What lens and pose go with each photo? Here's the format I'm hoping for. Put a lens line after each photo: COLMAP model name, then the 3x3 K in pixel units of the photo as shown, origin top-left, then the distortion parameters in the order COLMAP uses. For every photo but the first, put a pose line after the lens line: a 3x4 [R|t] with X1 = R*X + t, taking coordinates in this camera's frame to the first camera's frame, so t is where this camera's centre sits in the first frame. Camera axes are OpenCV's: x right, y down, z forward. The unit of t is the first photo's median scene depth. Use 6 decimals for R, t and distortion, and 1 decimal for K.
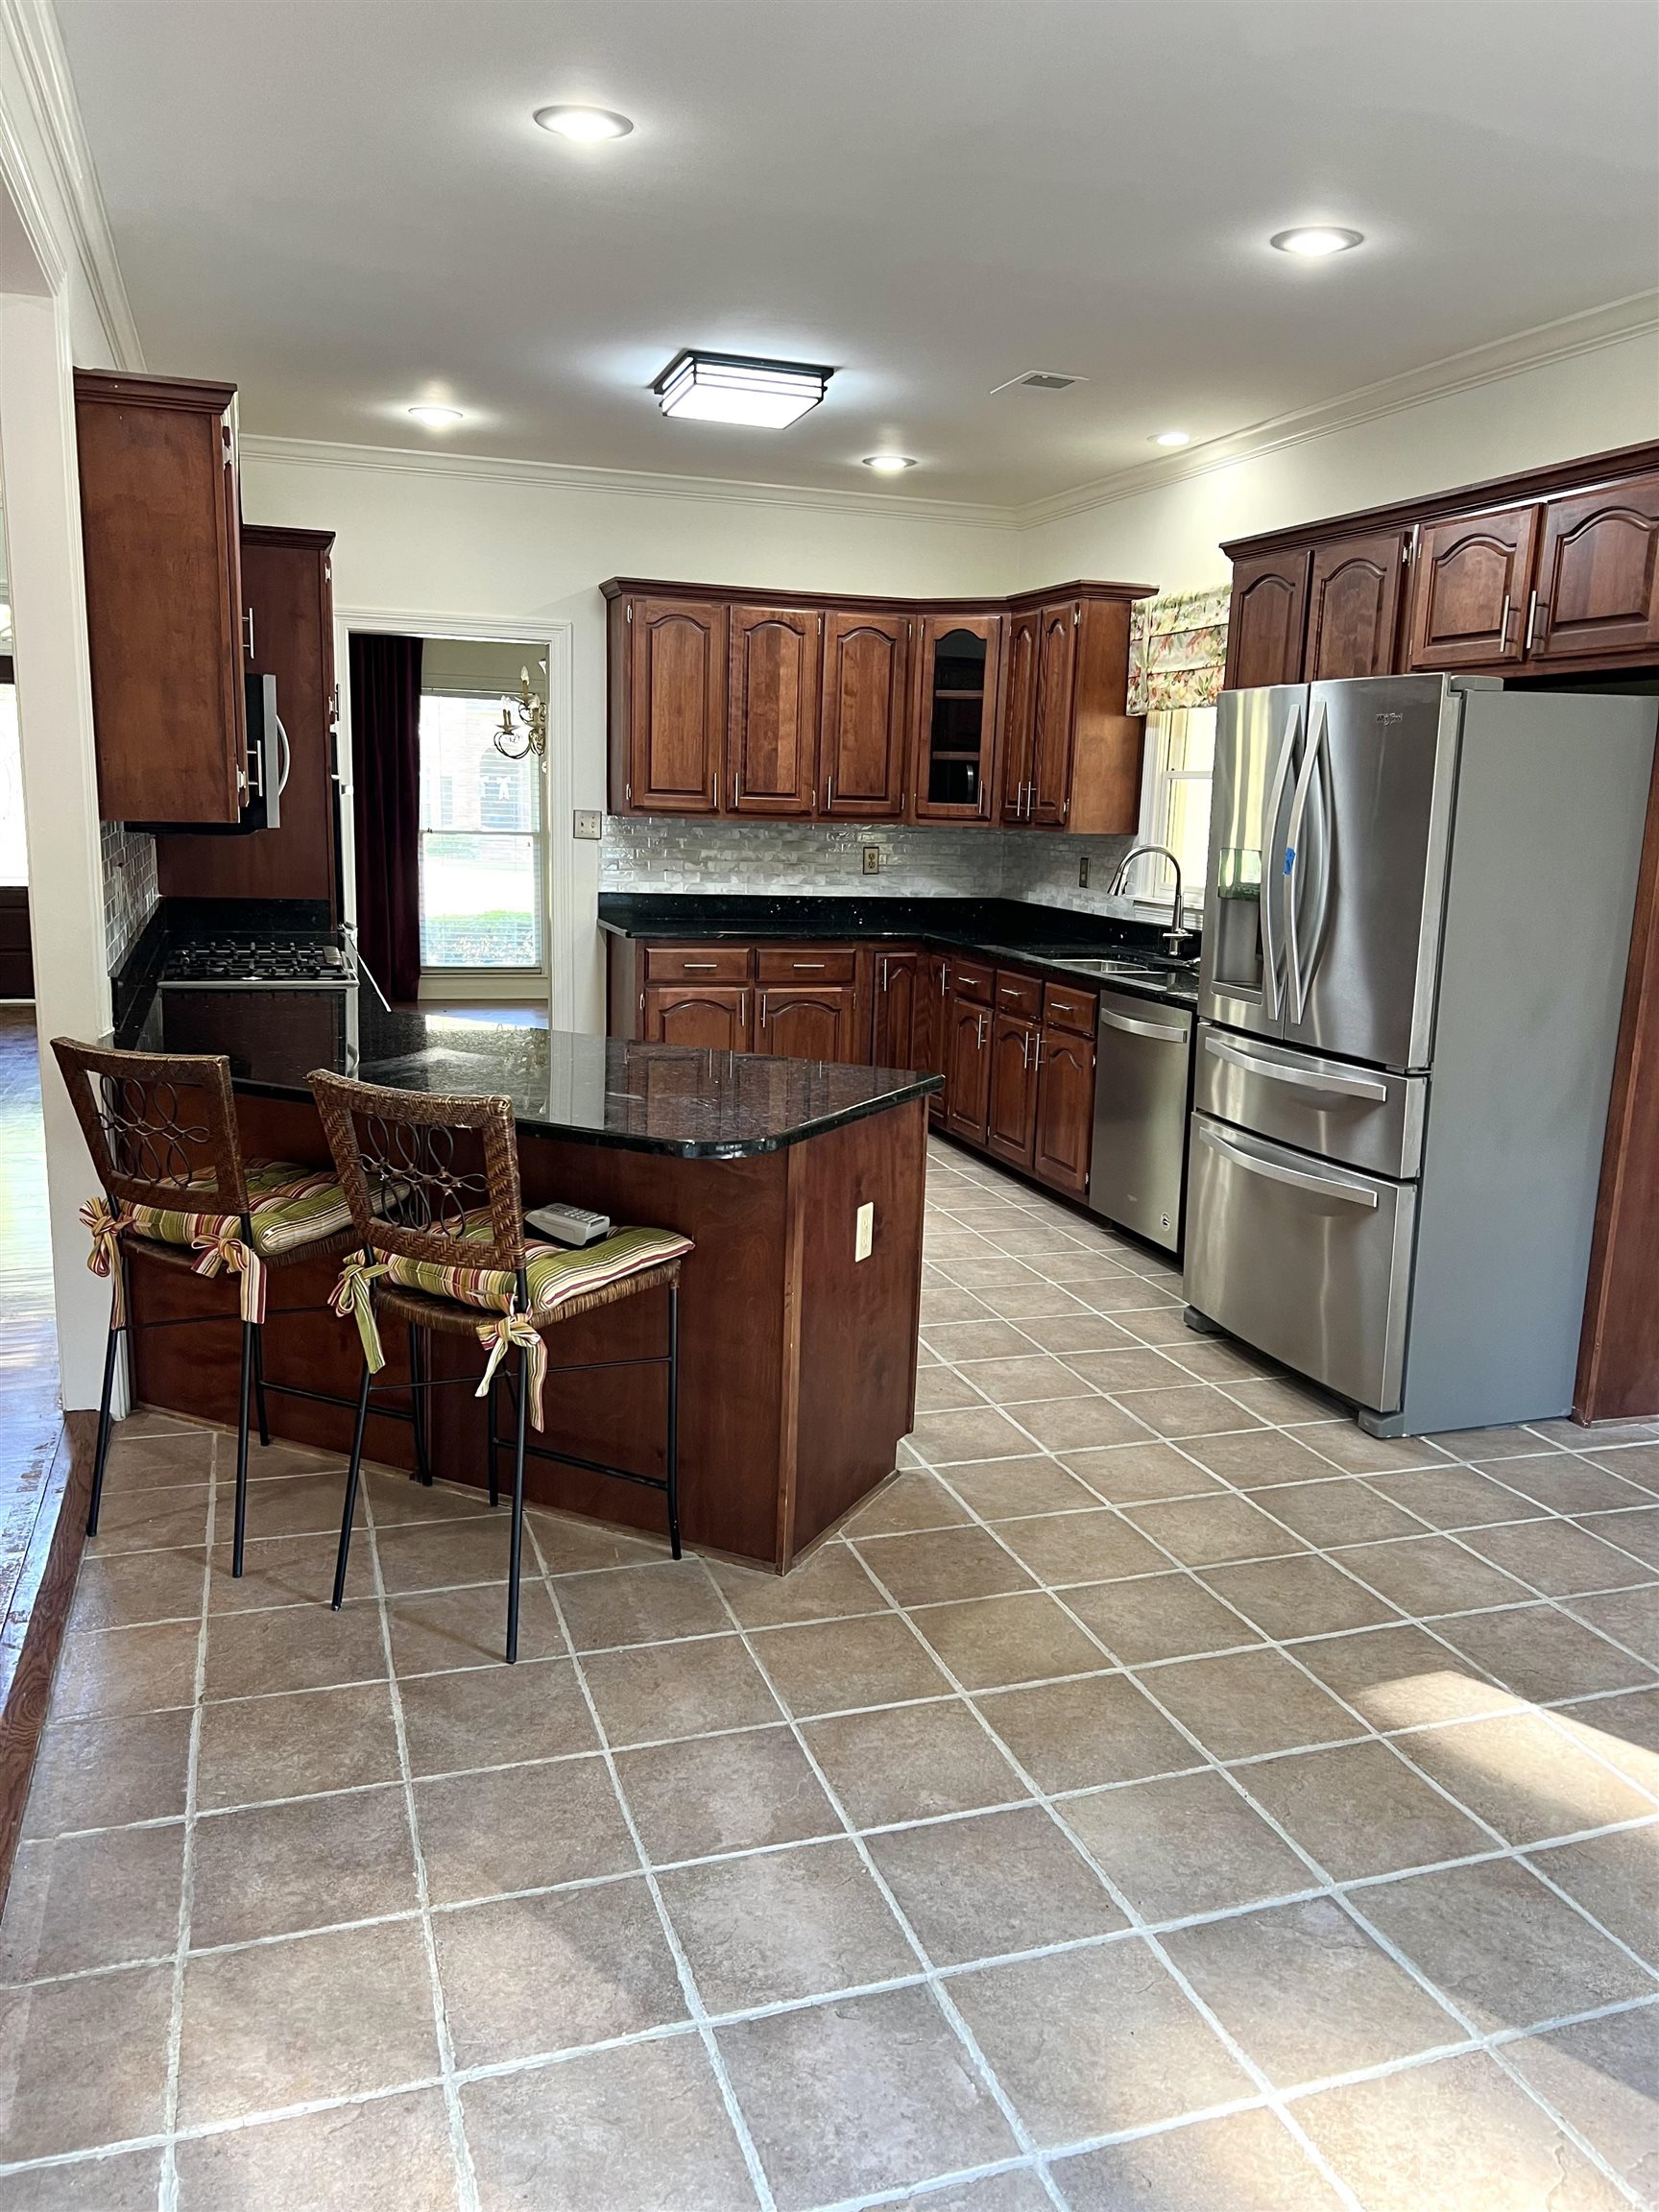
lens RADIAL K [[1673.5, 0, 834.3], [0, 1673.5, 1097.9], [0, 0, 1]] dist [0.063300, -0.103028]
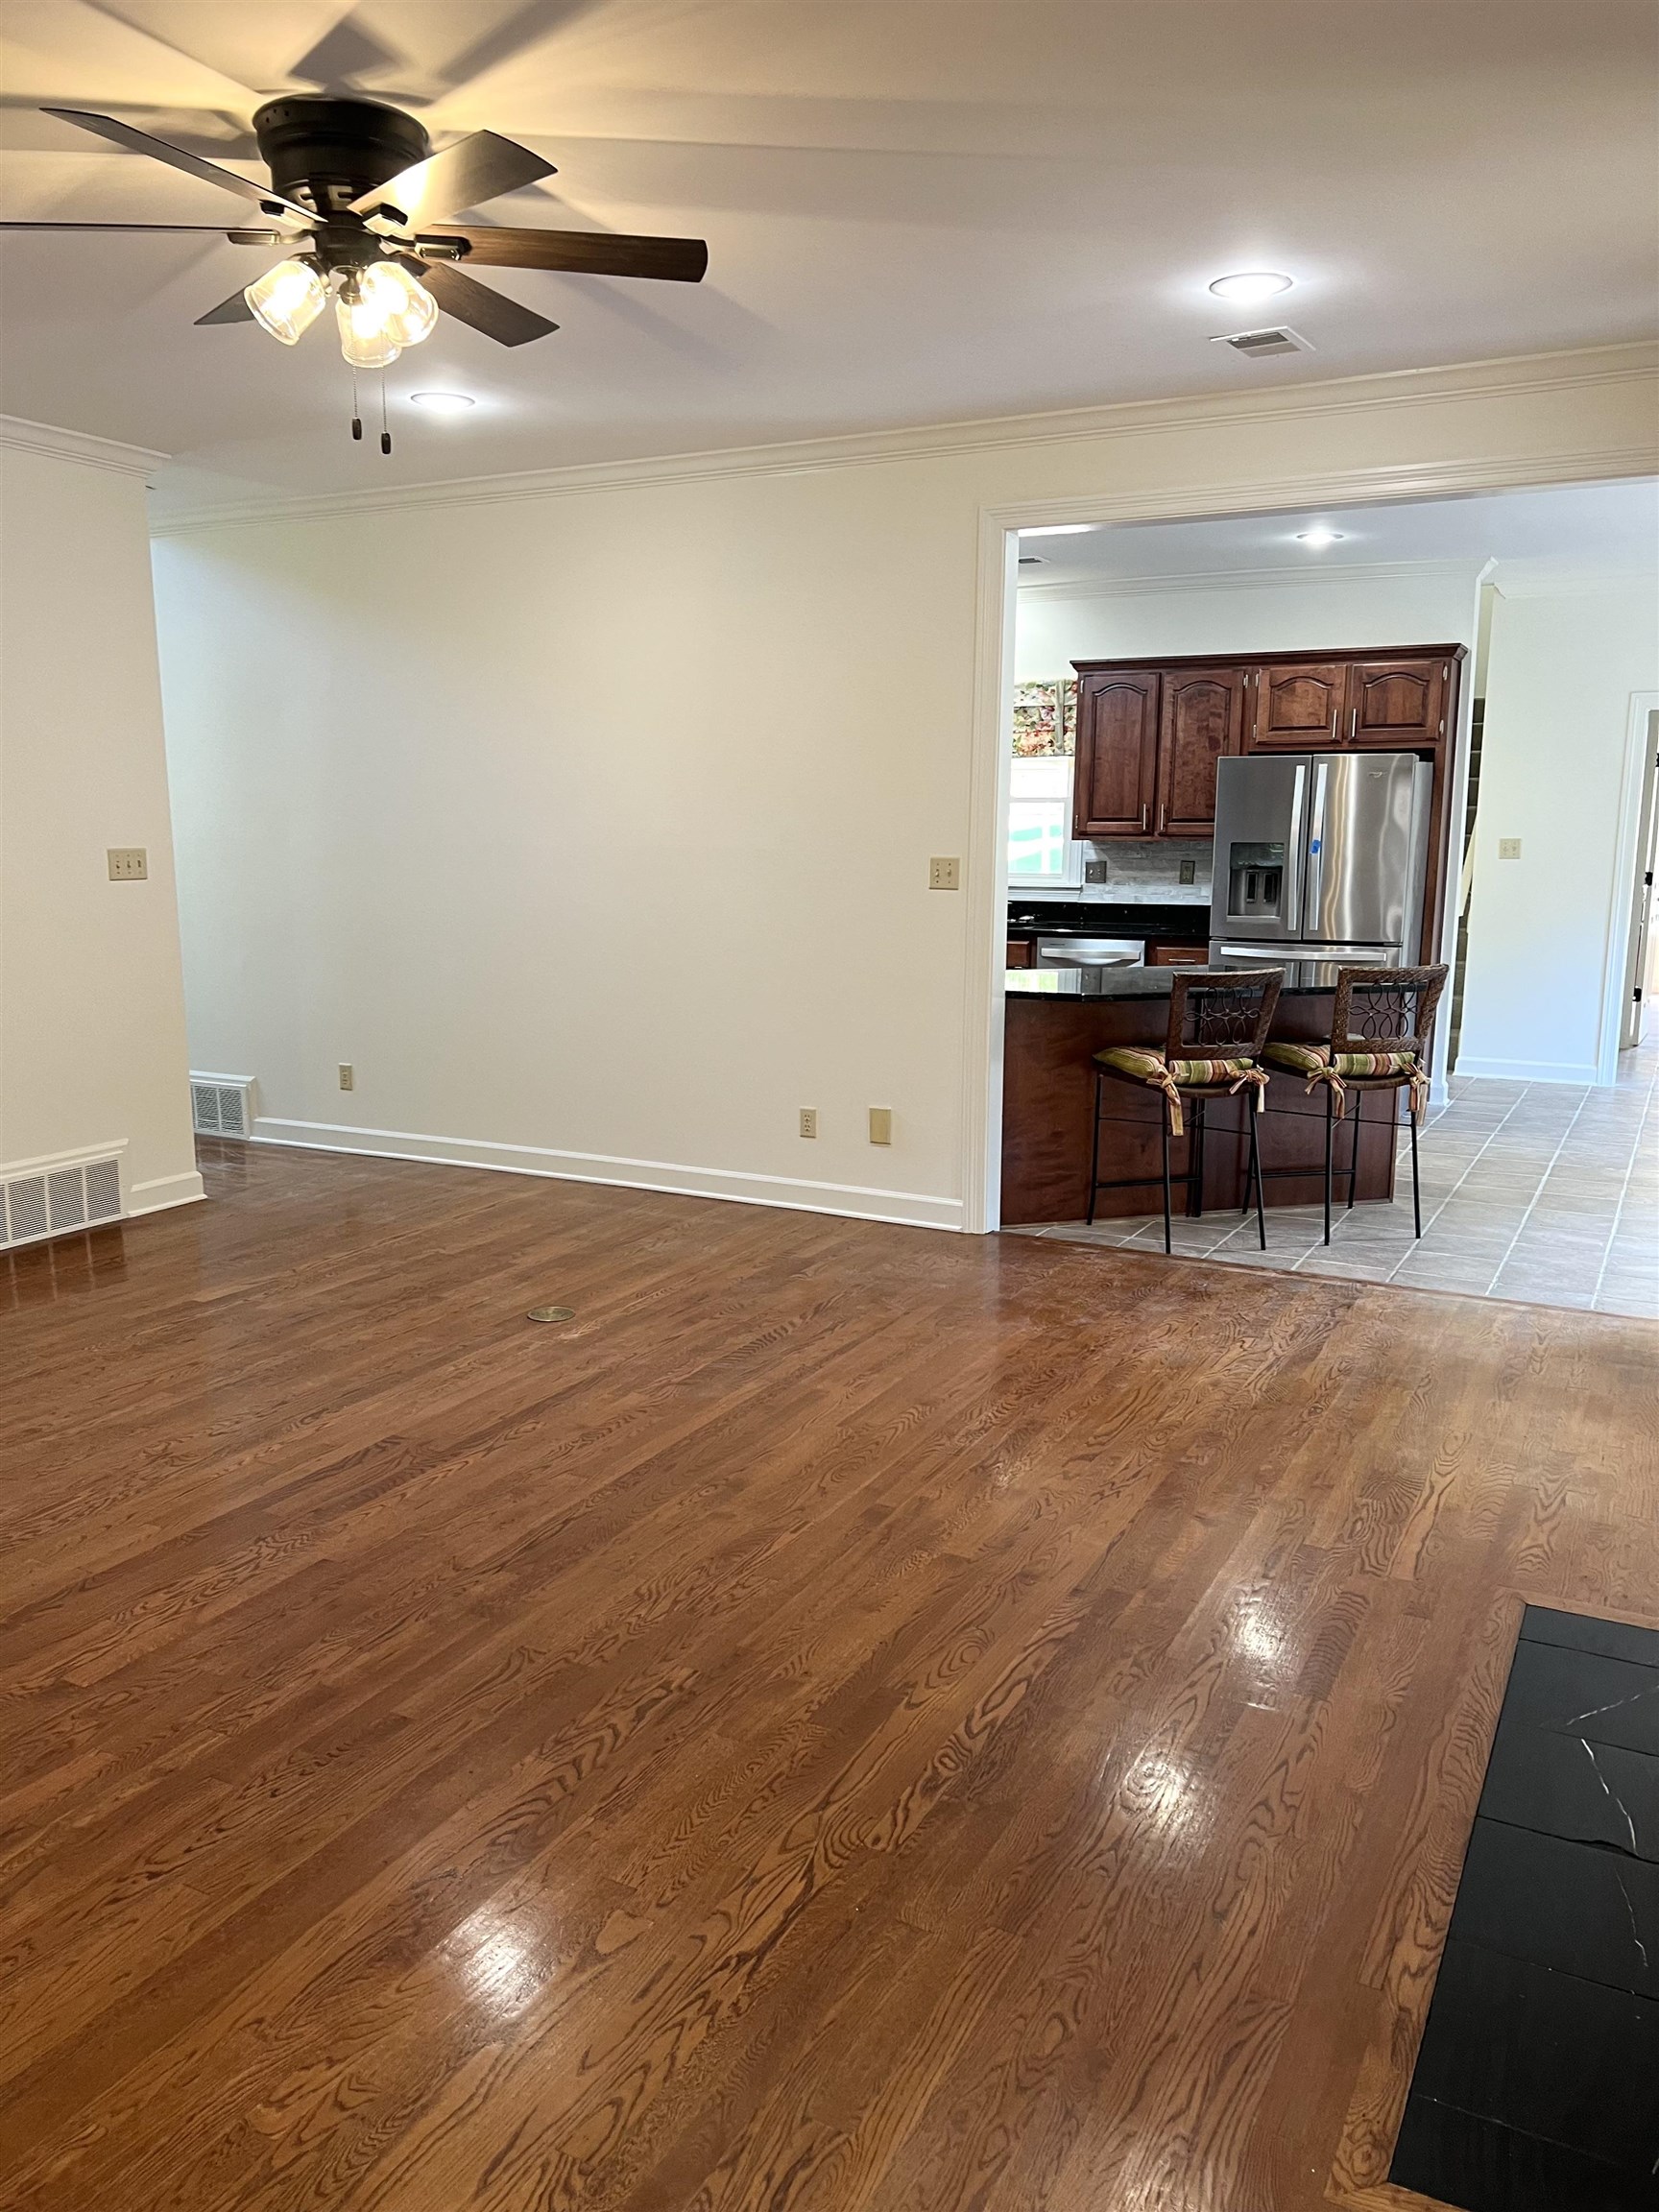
lens RADIAL K [[1656.9, 0, 829.5], [0, 1656.9, 1106.0], [0, 0, 1]] dist [0.029956, -0.056455]
pose [[0.726374, -0.148171, 0.671138, -1.308886], [0.144693, 0.987568, 0.061431, -0.037640], [-0.671896, 0.052487, 0.738783, -0.027318]]
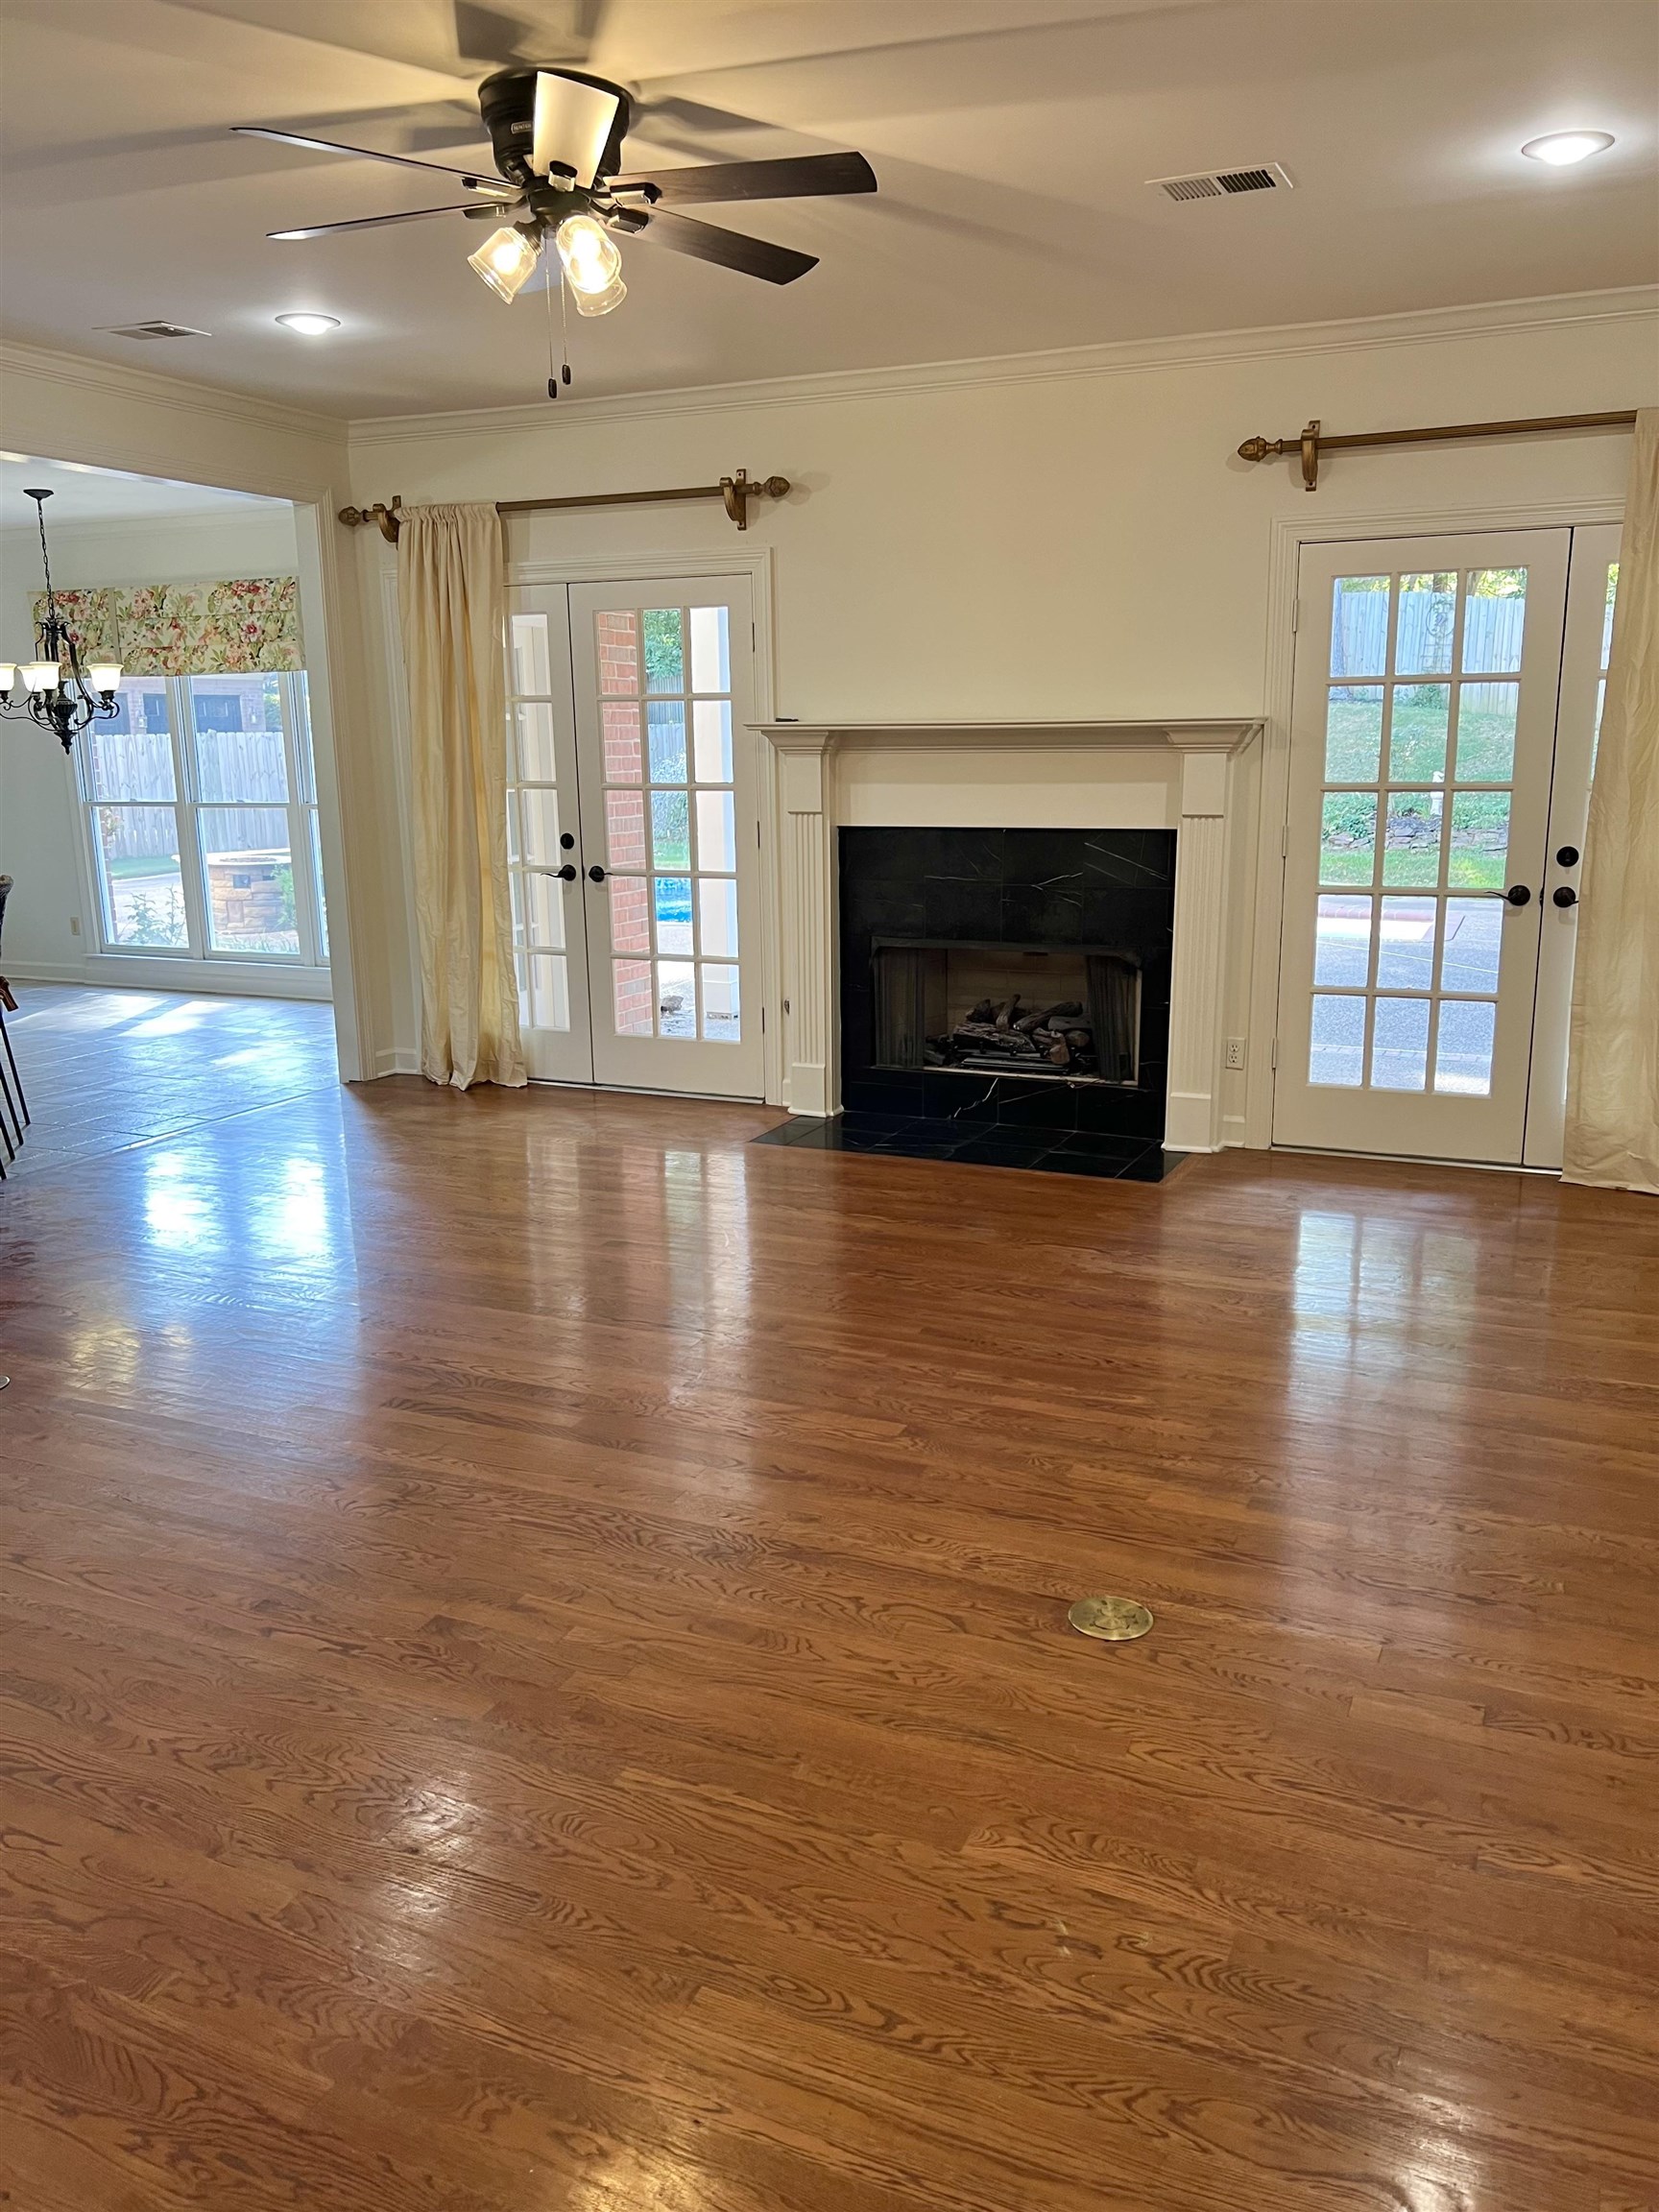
lens RADIAL K [[1673.5, 0, 834.3], [0, 1673.5, 1097.9], [0, 0, 1]] dist [0.063300, -0.103028]
pose [[-0.729836, -0.163211, 0.663854, -1.609443], [0.118957, 0.925947, 0.358428, -0.261698], [-0.673193, 0.340564, -0.656375, 1.159647]]
